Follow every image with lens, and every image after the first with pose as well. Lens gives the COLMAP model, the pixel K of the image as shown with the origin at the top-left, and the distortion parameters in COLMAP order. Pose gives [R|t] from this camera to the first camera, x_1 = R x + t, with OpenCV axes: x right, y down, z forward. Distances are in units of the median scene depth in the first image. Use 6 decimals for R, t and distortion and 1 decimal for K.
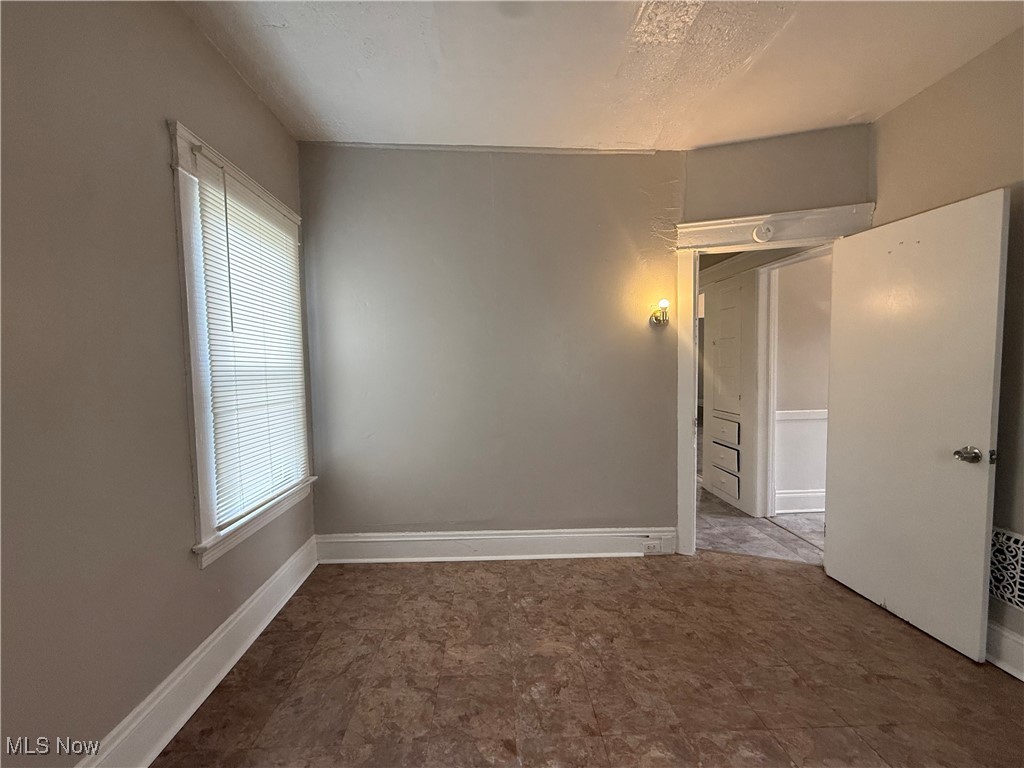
lens RADIAL K [[407.2, 0, 509.2], [0, 407.2, 383.1], [0, 0, 1]] dist [0.000237, 0.000206]
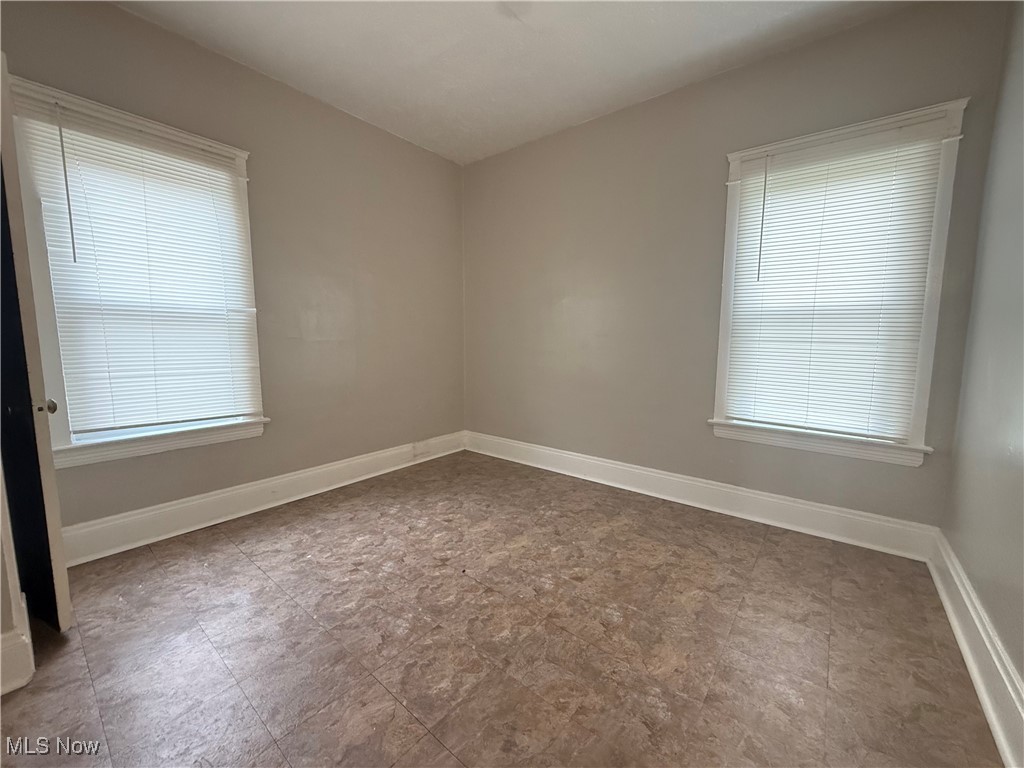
lens RADIAL K [[407.2, 0, 509.2], [0, 407.2, 383.1], [0, 0, 1]] dist [0.000237, 0.000206]
pose [[-0.660579, 0.095641, -0.744640, 0.981842], [-0.034442, 0.986947, 0.157317, 0.023568], [0.749966, 0.129568, -0.648662, 1.429496]]
